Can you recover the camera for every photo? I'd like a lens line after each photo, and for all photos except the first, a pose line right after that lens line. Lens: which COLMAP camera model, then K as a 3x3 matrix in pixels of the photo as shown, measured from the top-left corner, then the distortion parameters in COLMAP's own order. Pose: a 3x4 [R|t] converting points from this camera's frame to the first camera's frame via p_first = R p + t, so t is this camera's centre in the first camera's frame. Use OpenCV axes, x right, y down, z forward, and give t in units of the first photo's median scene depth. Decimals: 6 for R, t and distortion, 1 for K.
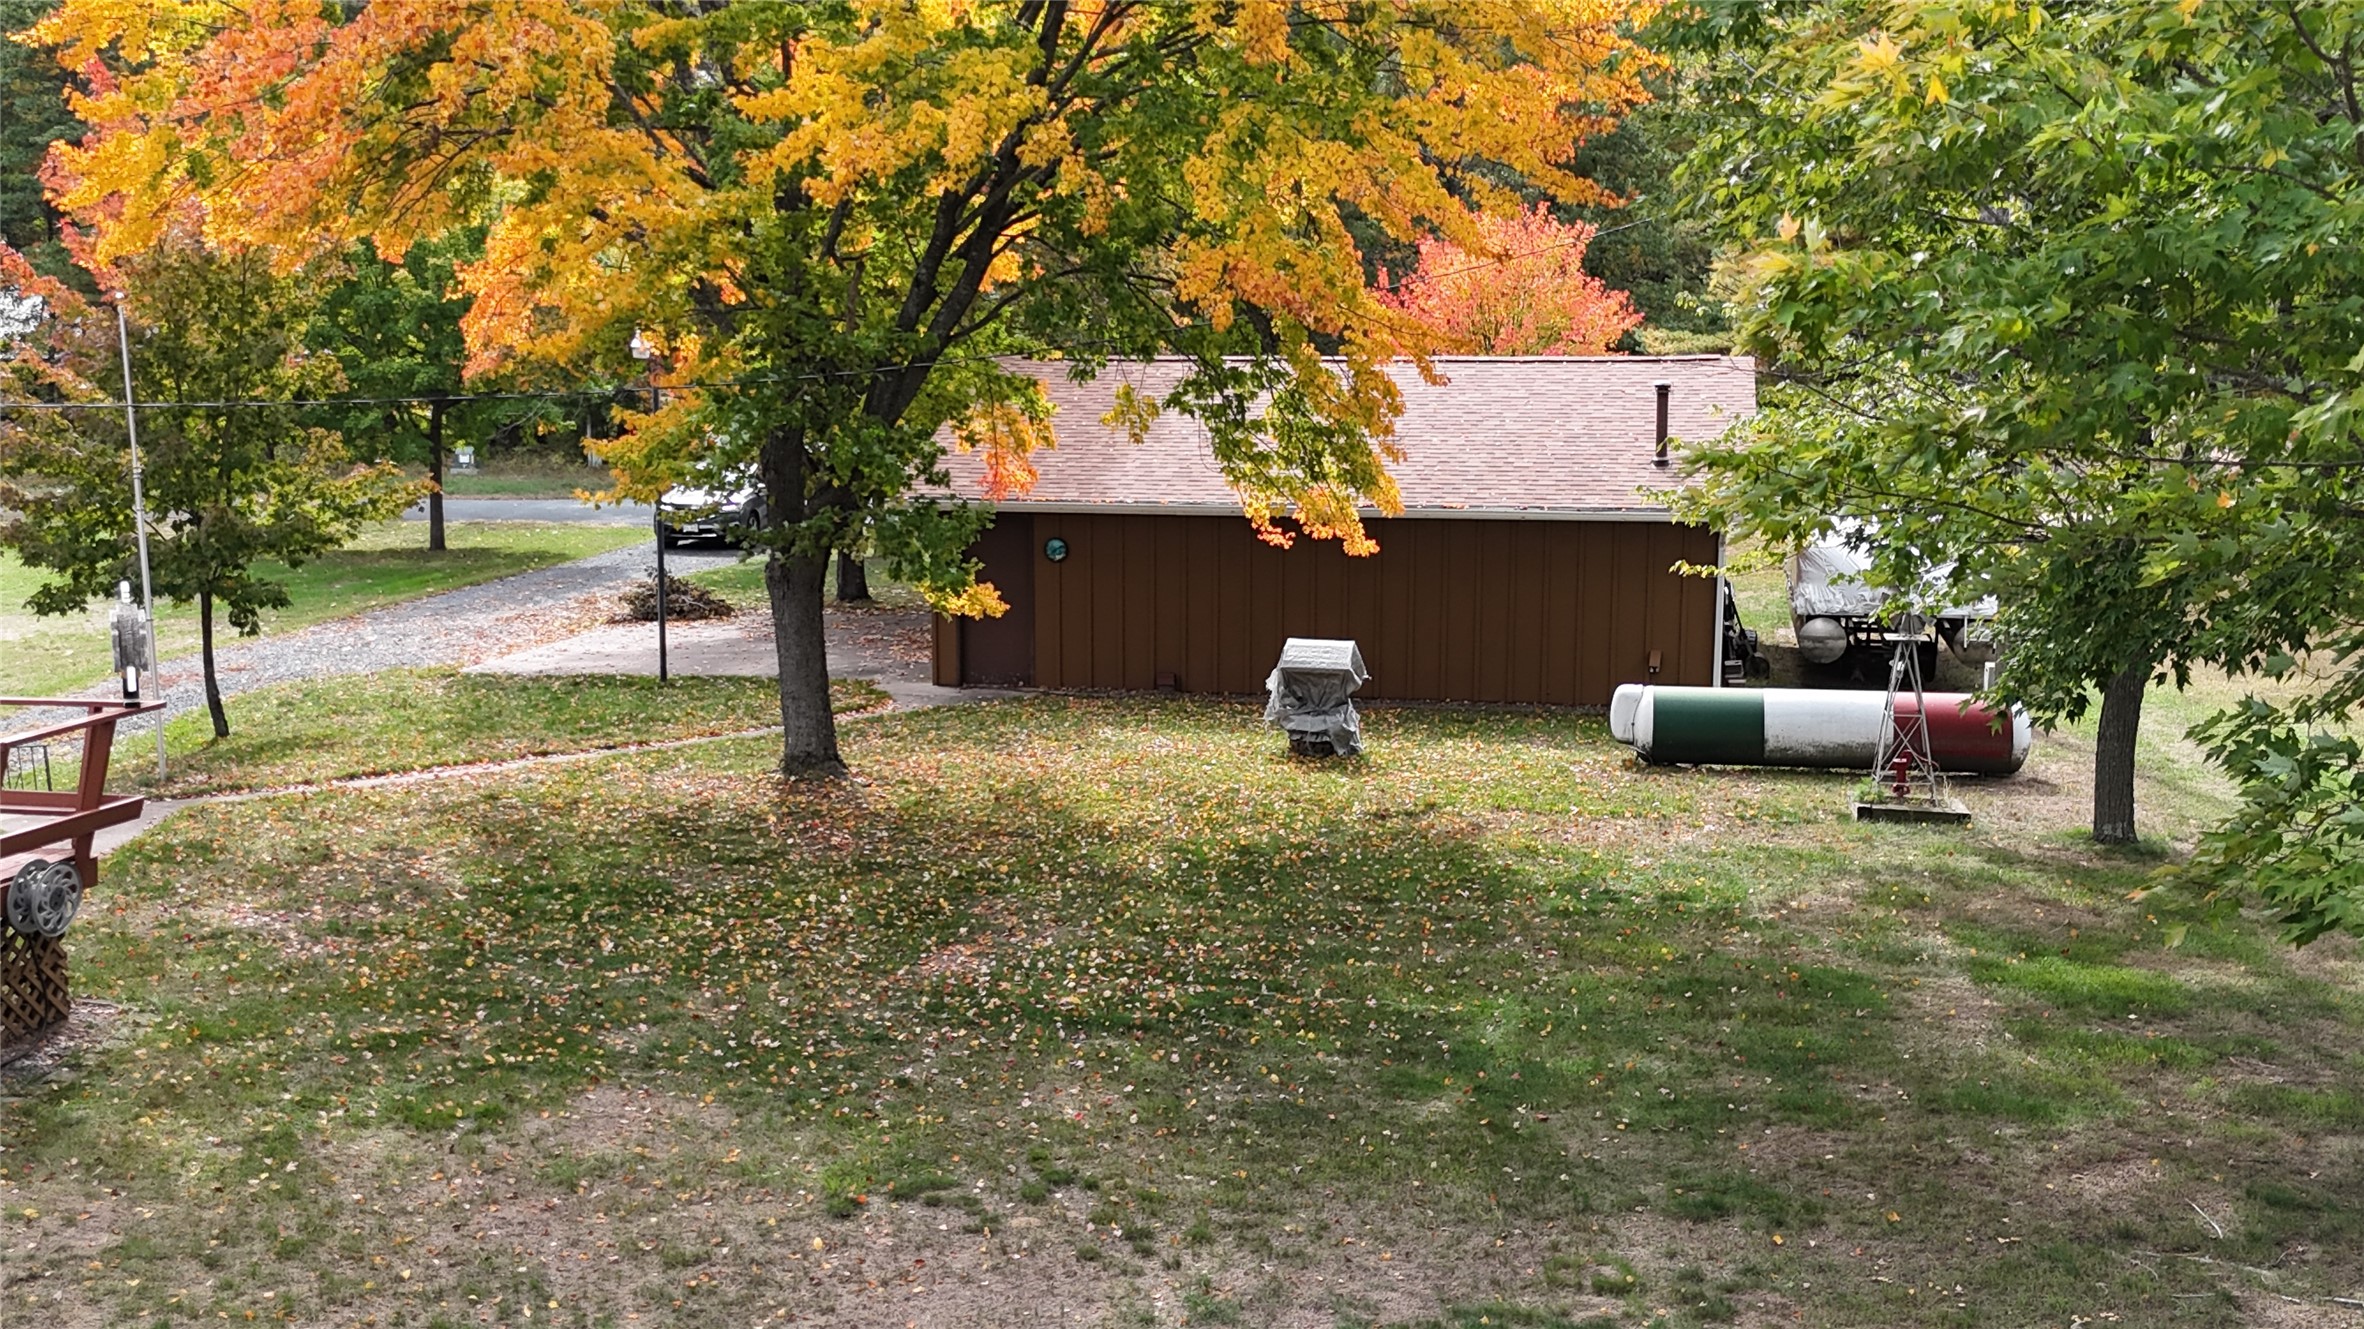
lens RADIAL K [[2510.1, 0, 1182.0], [0, 2510.1, 664.5], [0, 0, 1]] dist [0.066481, -0.040124]
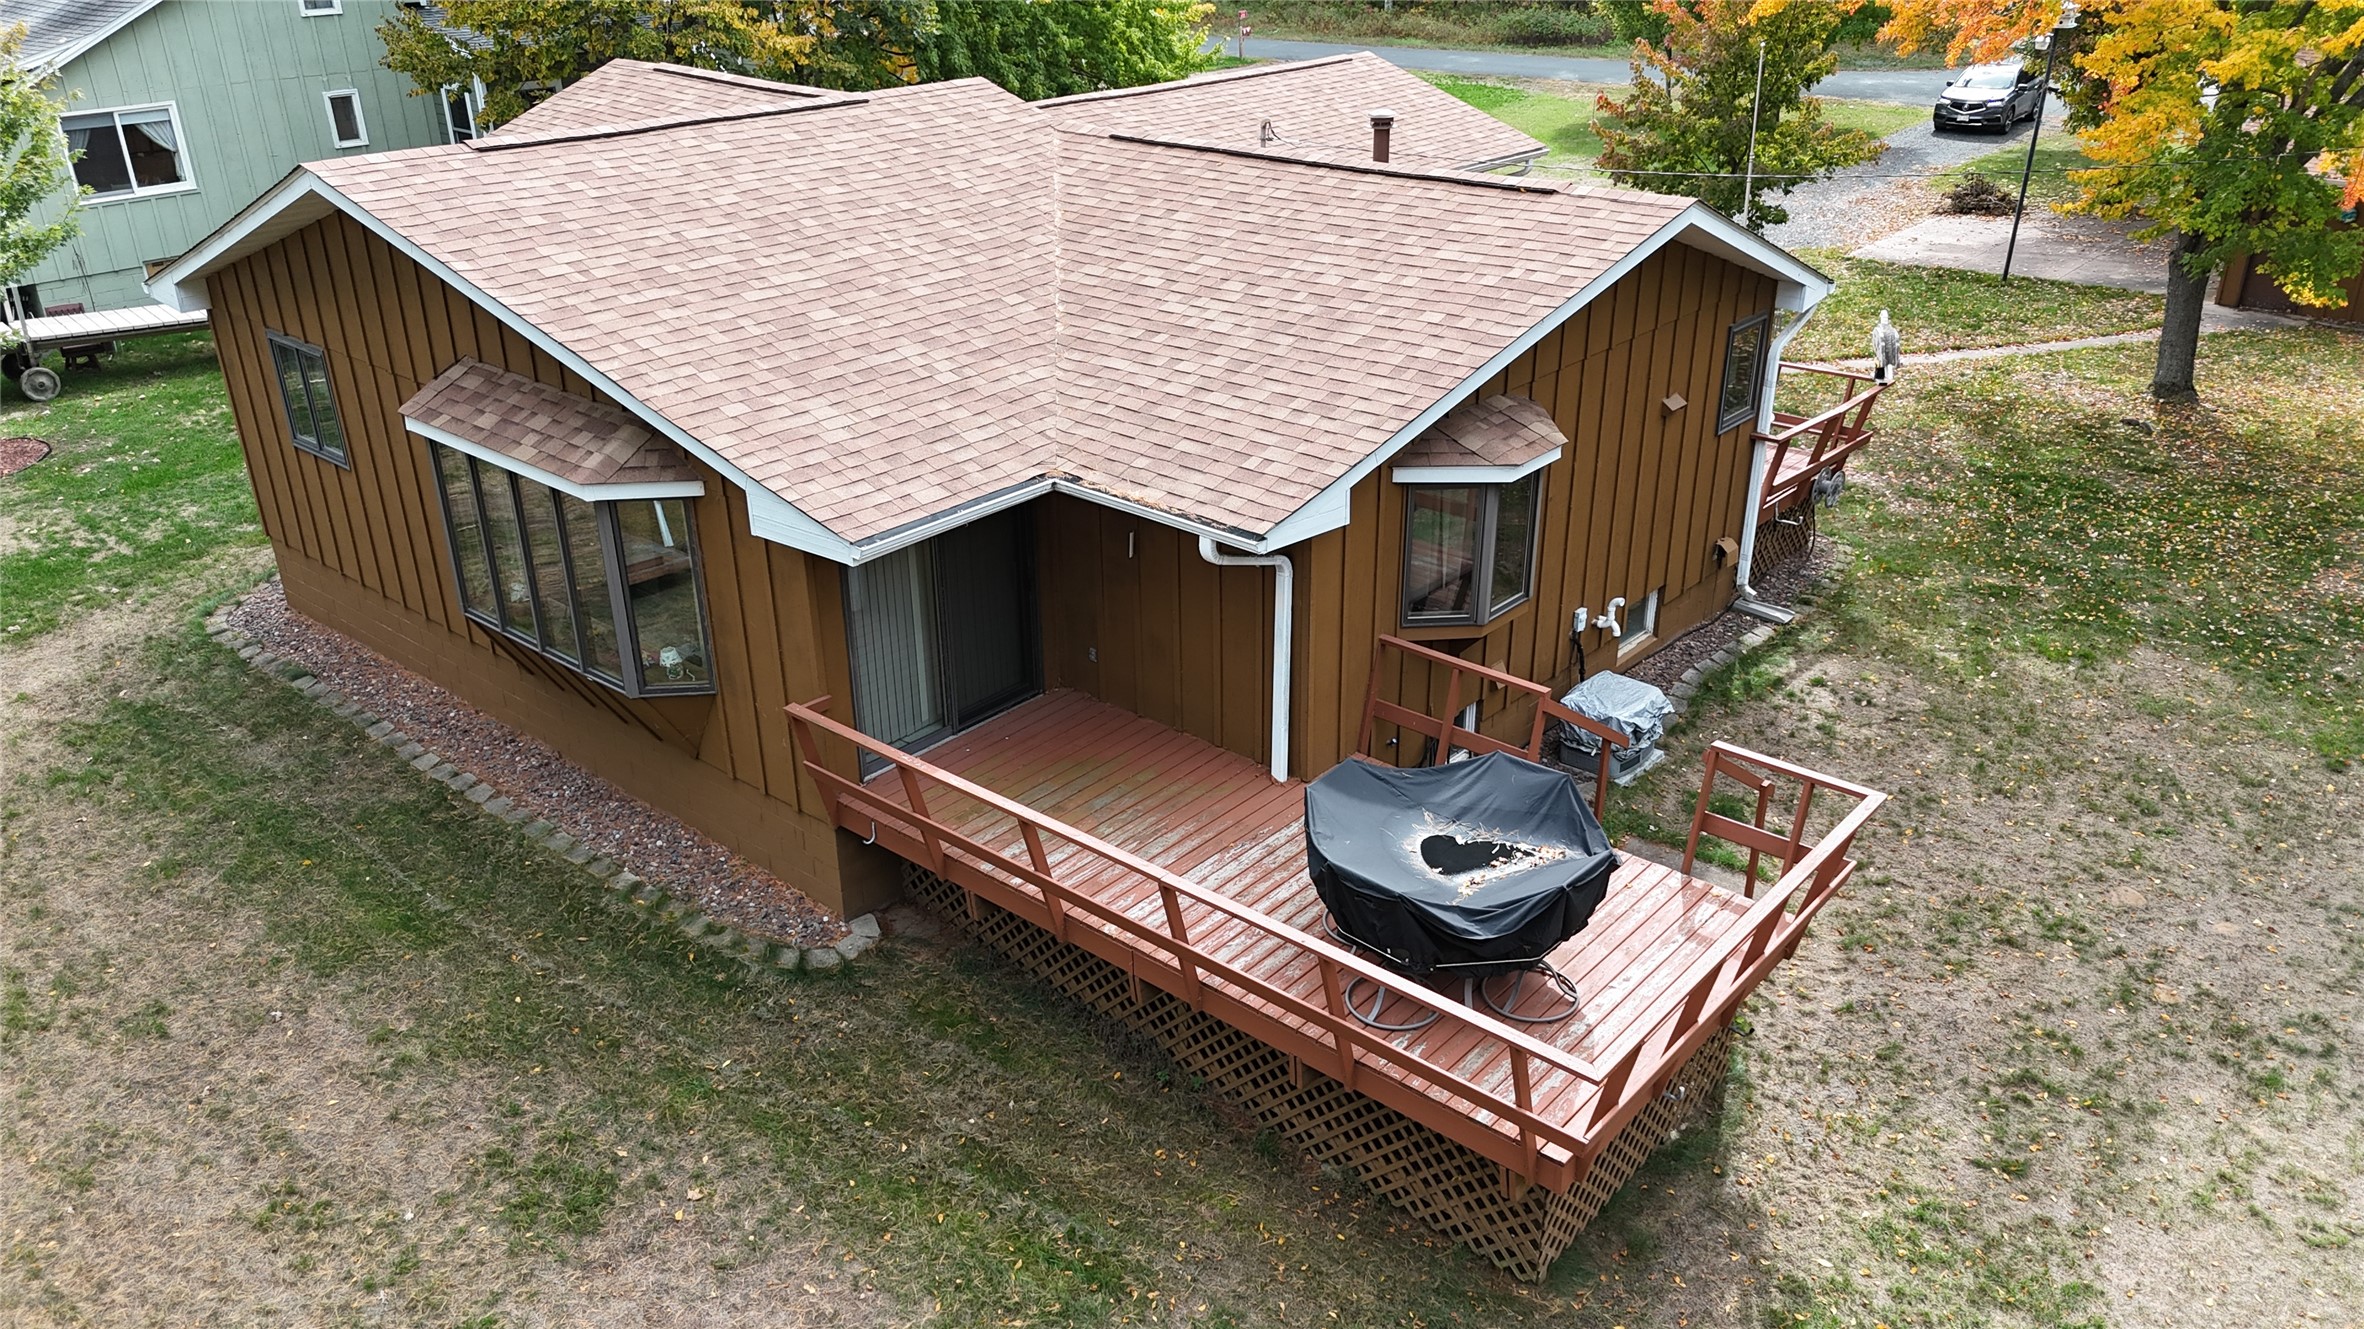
lens RADIAL K [[1743.5, 0, 1194.4], [0, 1743.5, 657.0], [0, 0, 1]] dist [0.086189, -0.087060]
pose [[0.874437, 0.204402, -0.439976, -0.246071], [-0.066574, 0.948887, 0.308515, -0.151085], [0.480549, -0.240486, 0.843350, -0.330230]]
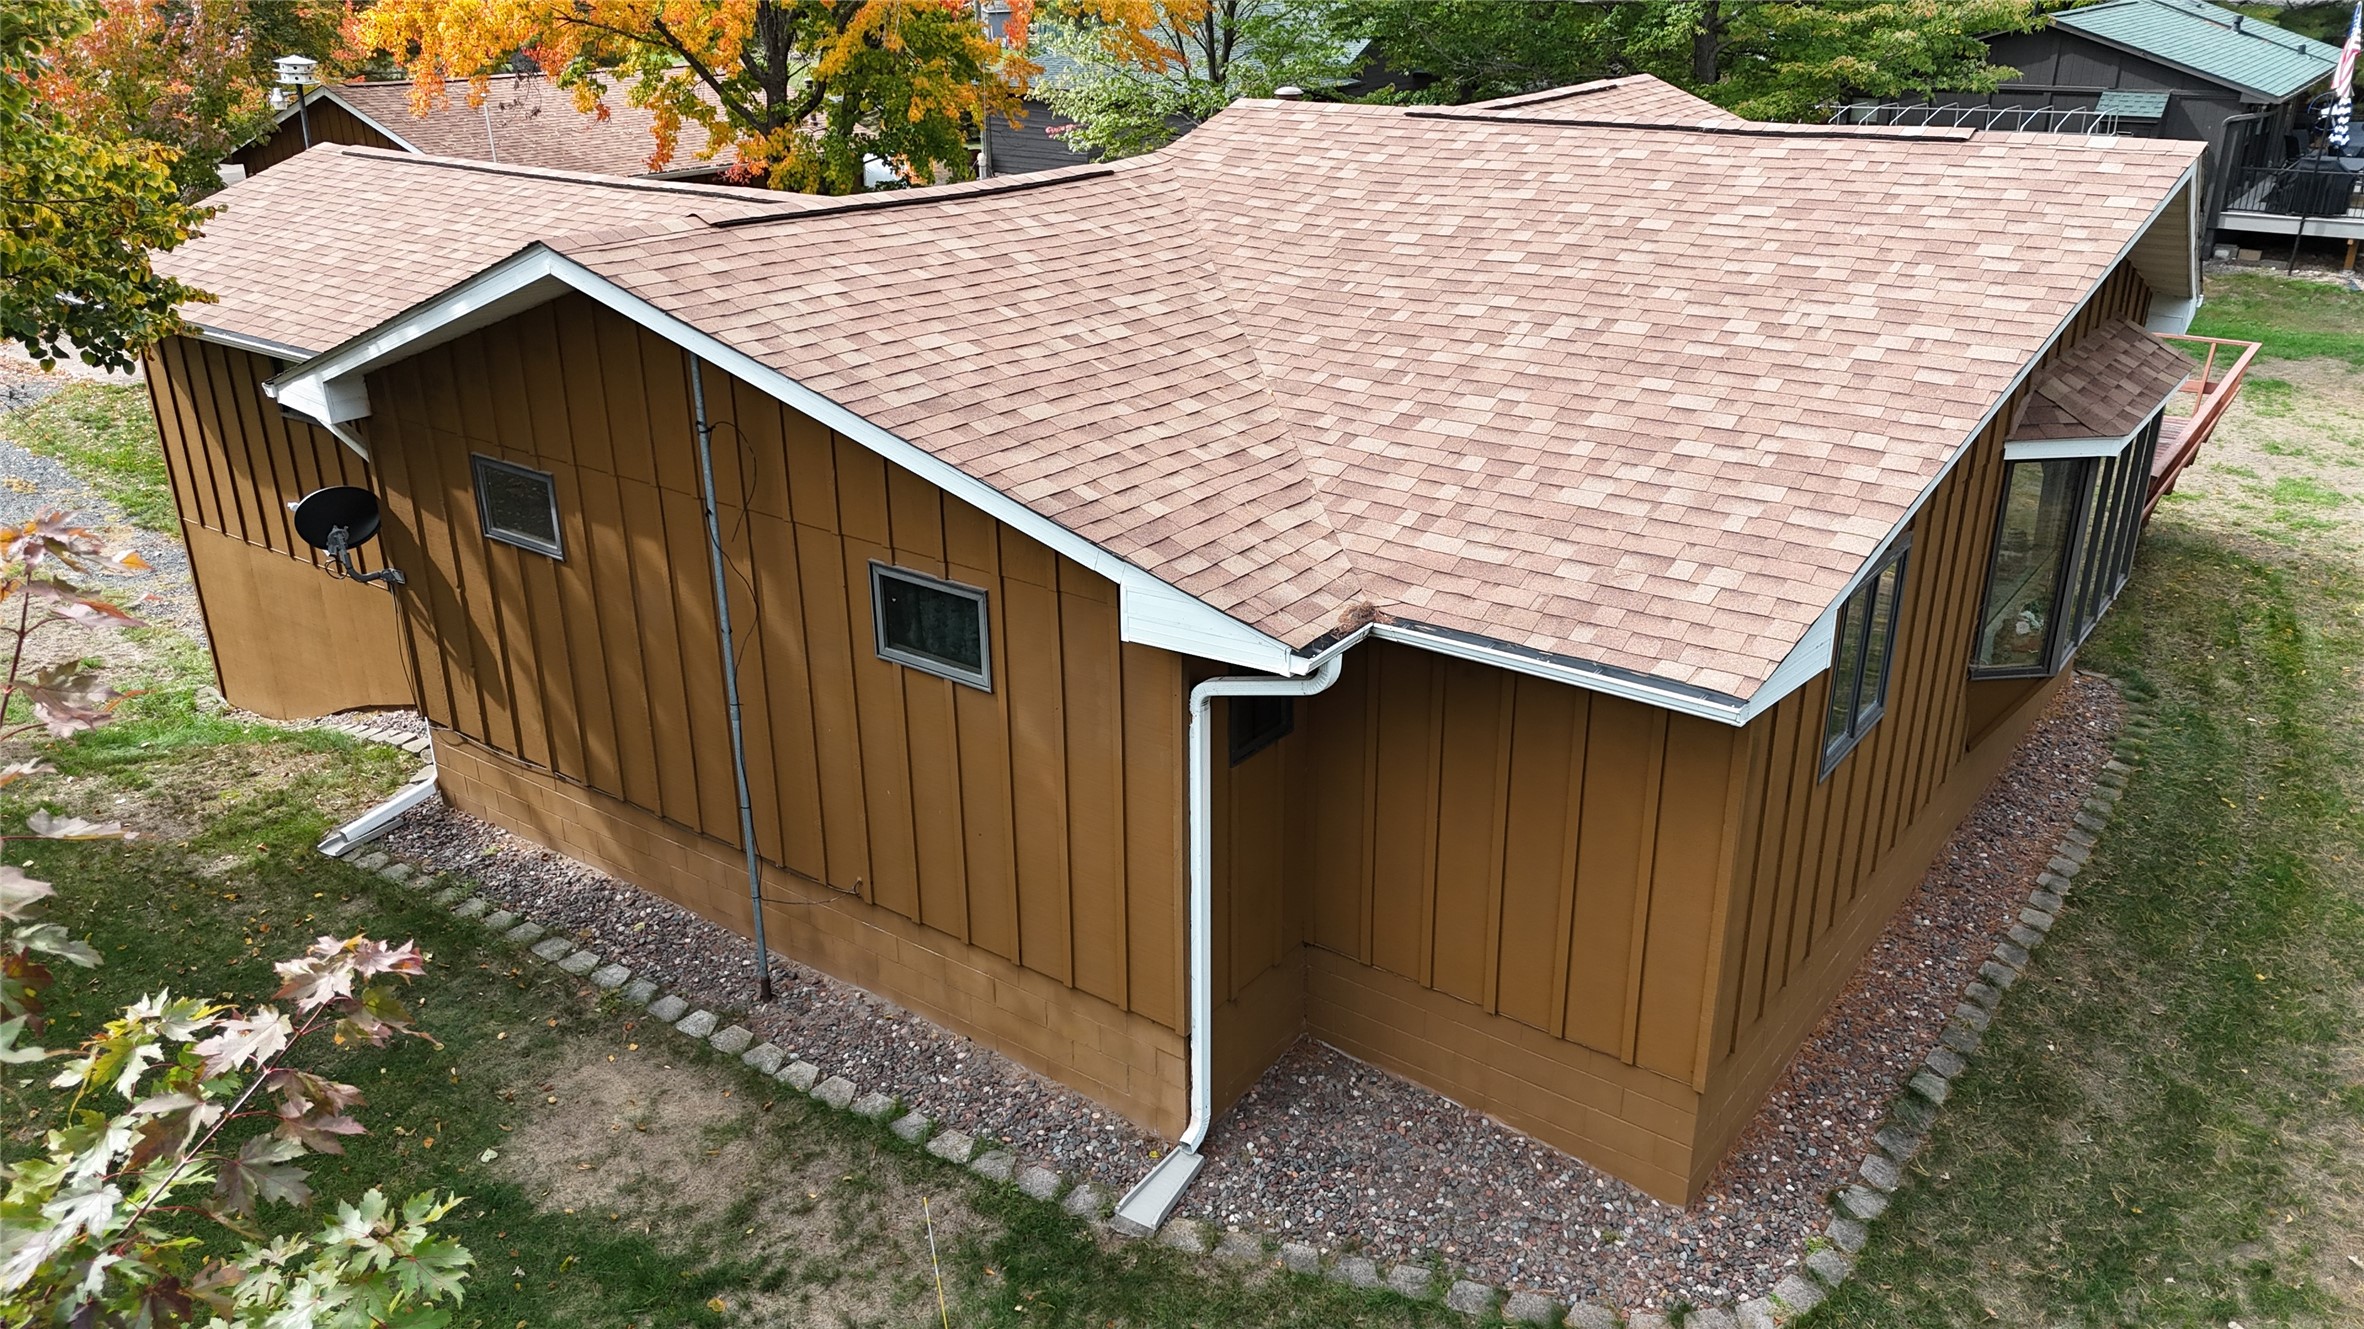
lens RADIAL K [[1743.5, 0, 1194.4], [0, 1743.5, 657.0], [0, 0, 1]] dist [0.086189, -0.087060]
pose [[0.414244, -0.331969, 0.847466, -1.872325], [0.131885, 0.943178, 0.304995, -0.148770], [-0.900560, -0.014575, 0.434487, 0.305820]]
